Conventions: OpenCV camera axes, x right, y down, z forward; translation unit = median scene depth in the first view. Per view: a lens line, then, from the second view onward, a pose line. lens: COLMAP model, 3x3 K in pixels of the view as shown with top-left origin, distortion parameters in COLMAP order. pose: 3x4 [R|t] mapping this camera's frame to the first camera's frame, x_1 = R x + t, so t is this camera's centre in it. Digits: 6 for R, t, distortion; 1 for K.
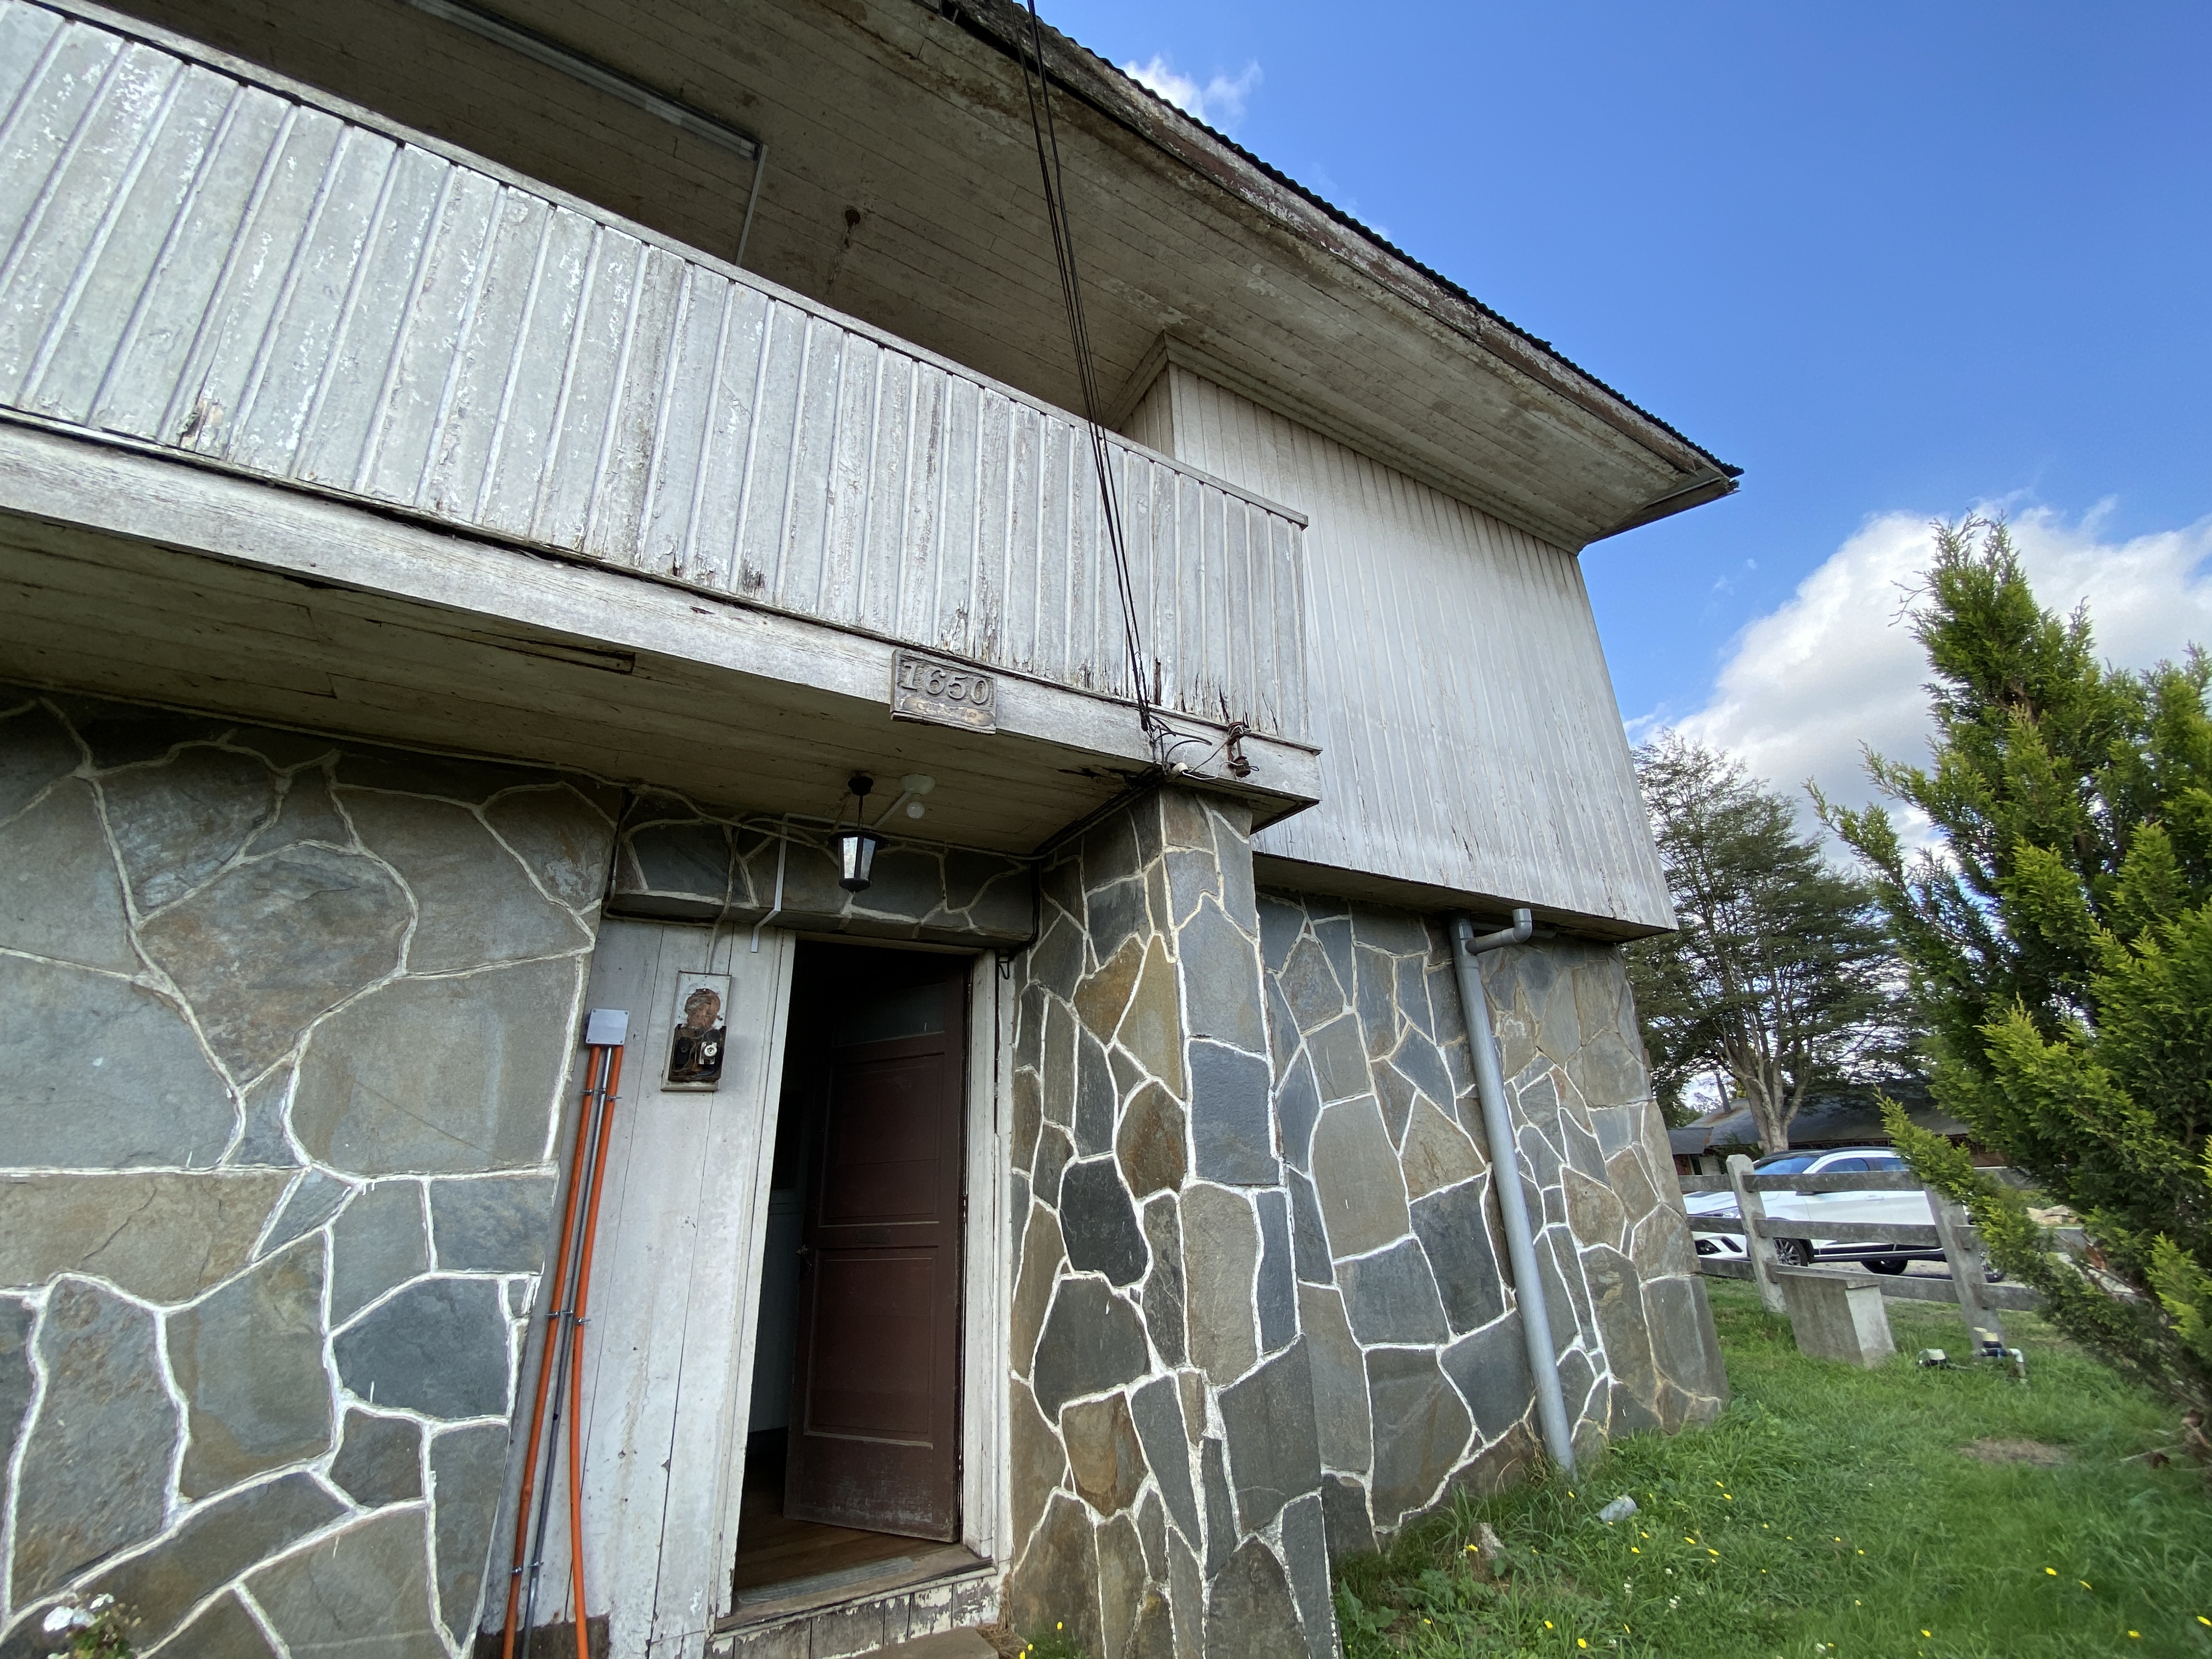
lens RADIAL K [[913.6, 0, 1102.6], [0, 913.6, 831.1], [0, 0, 1]] dist [-0.004718, -0.000770]
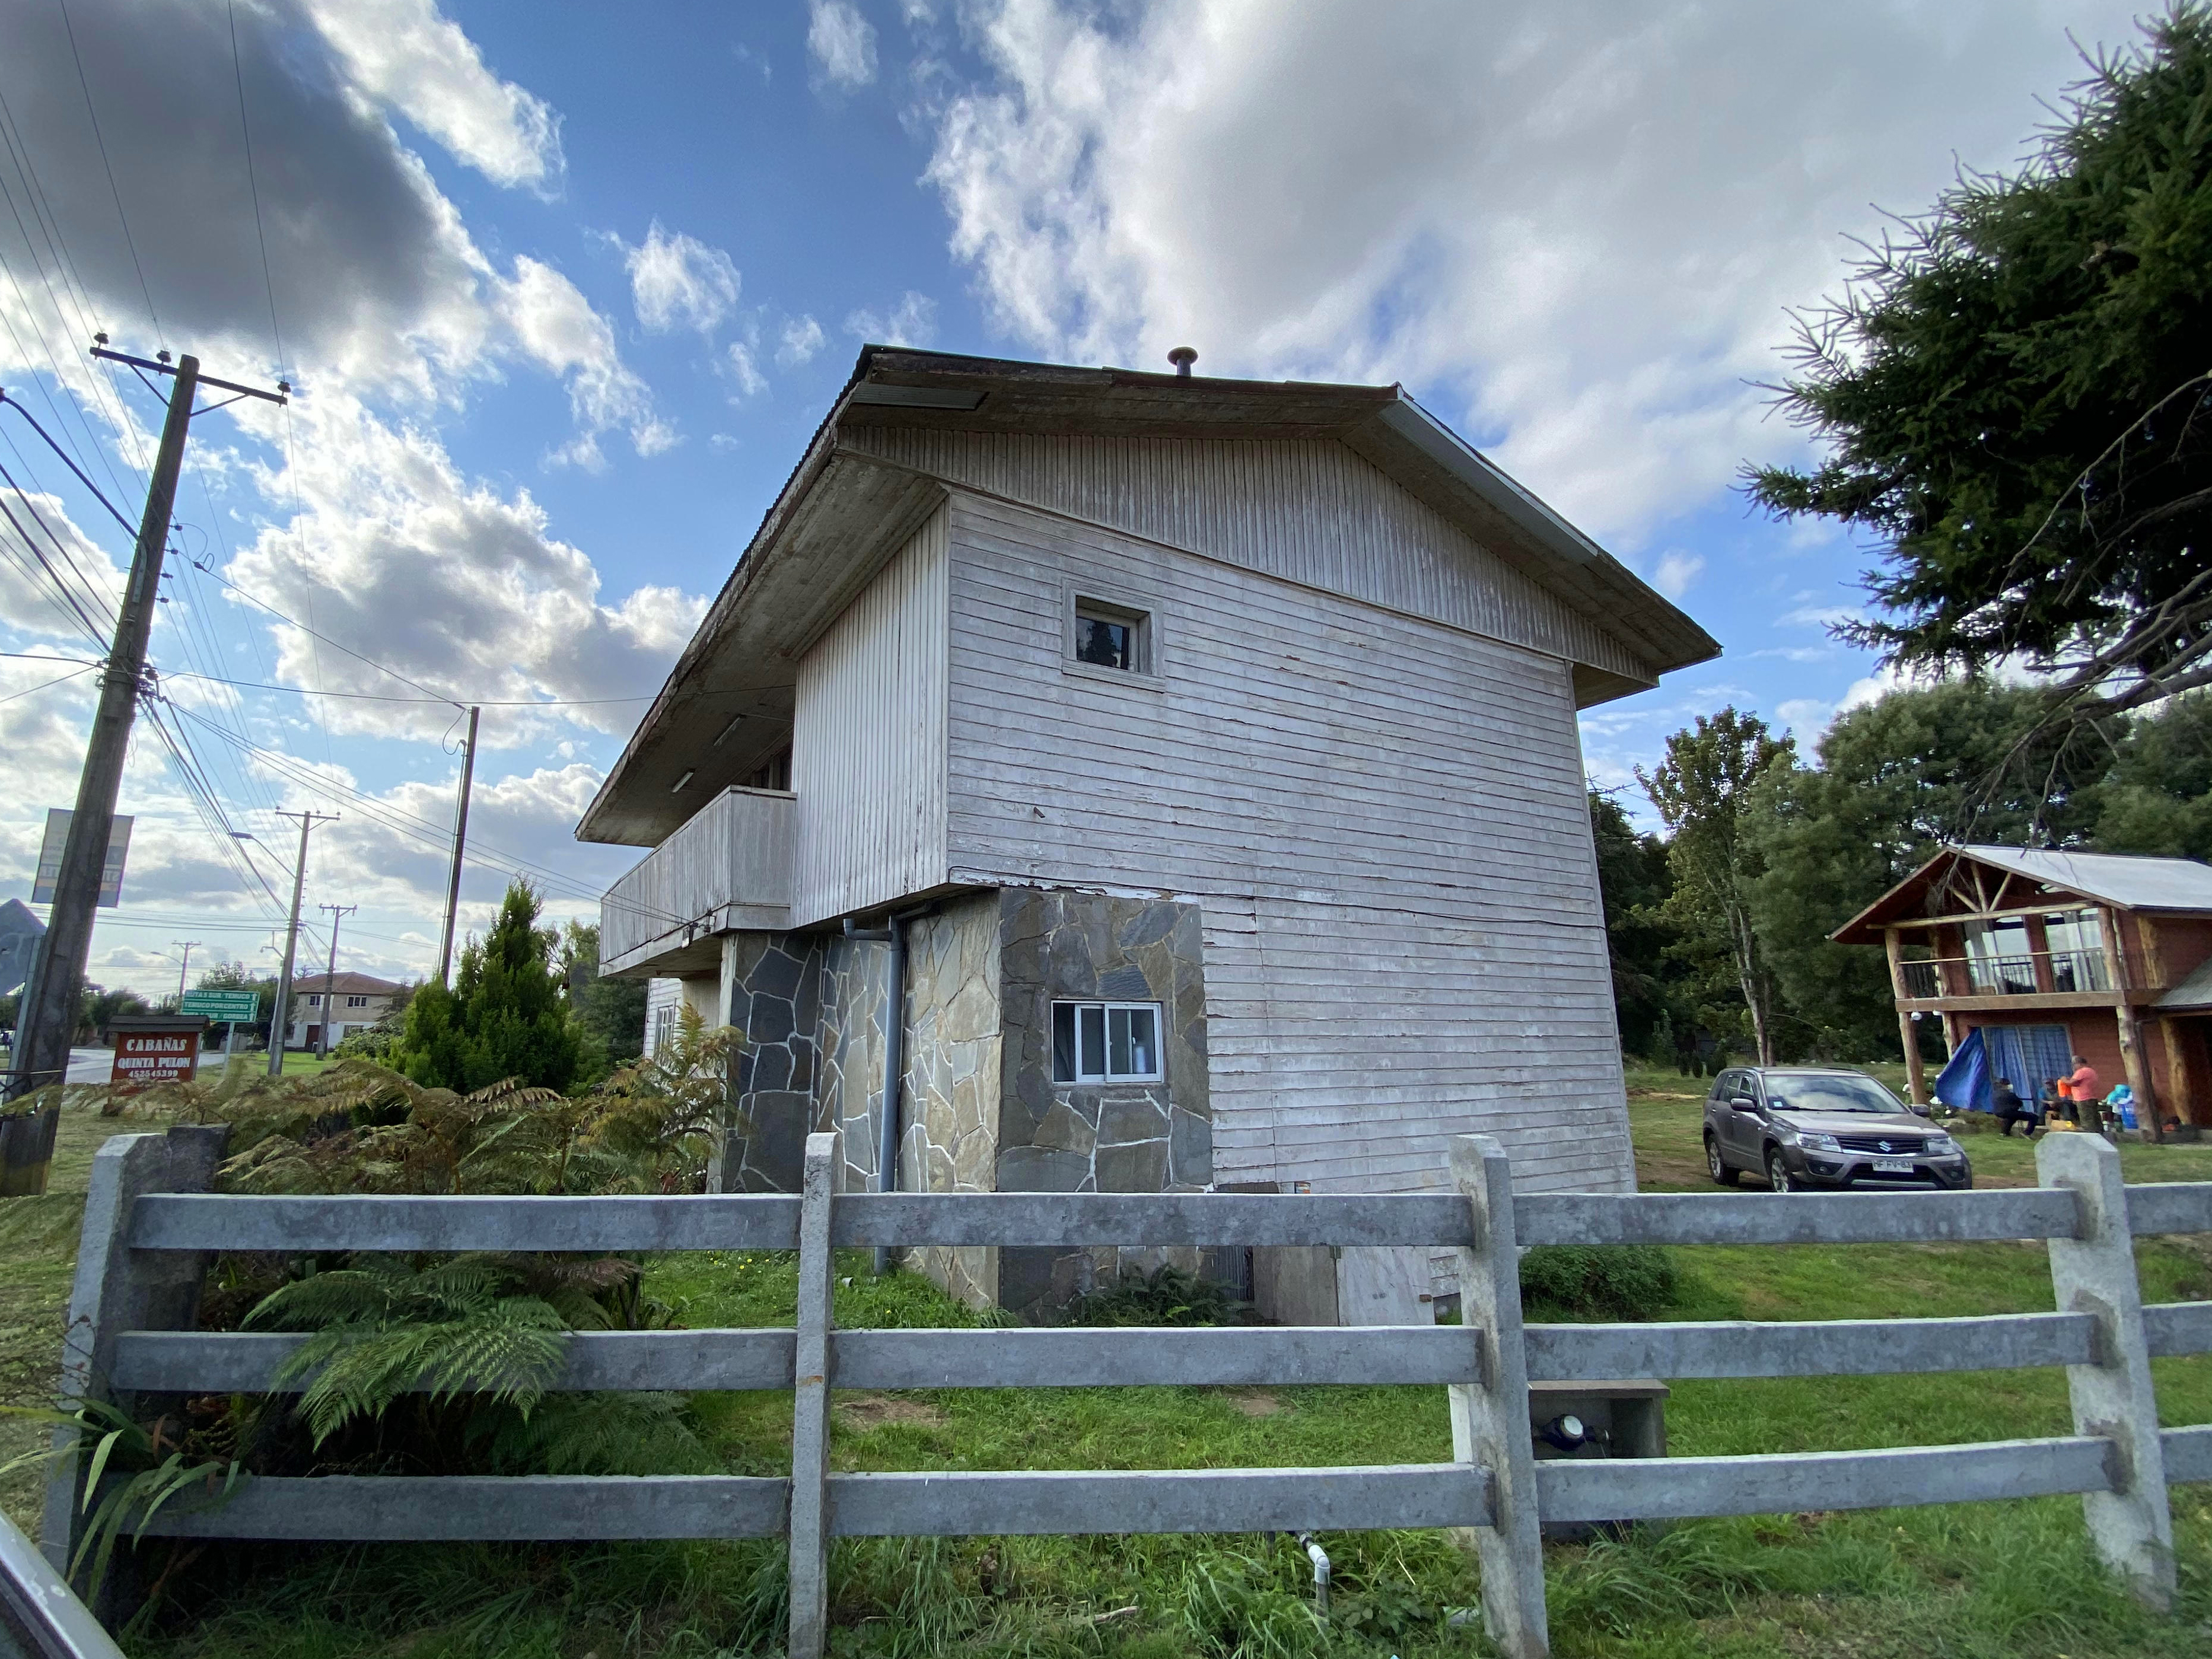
lens RADIAL K [[1070.6, 0, 1105.1], [0, 1070.6, 833.5], [0, 0, 1]] dist [-0.000360, -0.000018]
pose [[0.025959, -0.193105, -0.980835, 1.946091], [0.347262, 0.921805, -0.172293, 0.356758], [0.937409, -0.336134, 0.090988, 1.144326]]
